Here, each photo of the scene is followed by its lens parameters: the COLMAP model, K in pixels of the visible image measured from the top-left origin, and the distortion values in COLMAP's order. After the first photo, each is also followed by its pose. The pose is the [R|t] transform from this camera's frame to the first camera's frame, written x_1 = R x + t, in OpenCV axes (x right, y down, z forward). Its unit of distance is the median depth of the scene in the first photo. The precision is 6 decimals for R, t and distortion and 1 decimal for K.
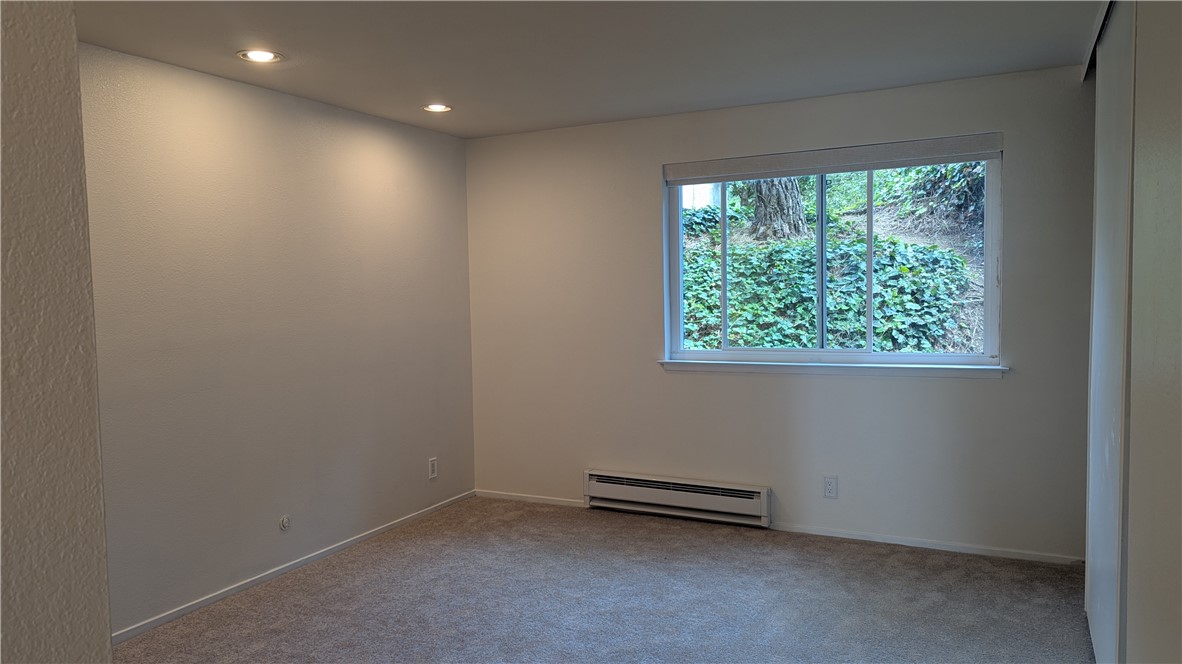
lens RADIAL K [[844.7, 0, 594.8], [0, 844.7, 328.2], [0, 0, 1]] dist [0.013574, -0.006559]
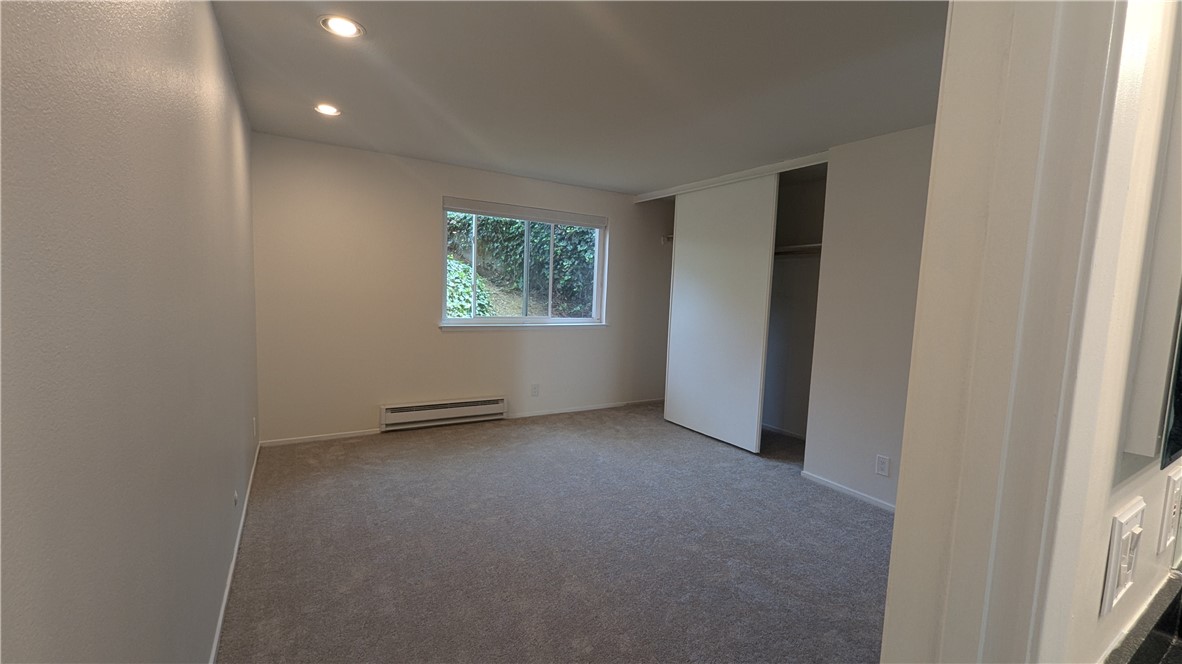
lens RADIAL K [[486.0, 0, 593.0], [0, 486.0, 329.5], [0, 0, 1]] dist [0.002516, -0.000347]
pose [[0.534608, -0.034879, 0.844380, -0.538558], [-0.004071, 0.999030, 0.043845, 0.006141], [-0.845091, -0.026878, 0.533947, 0.308054]]
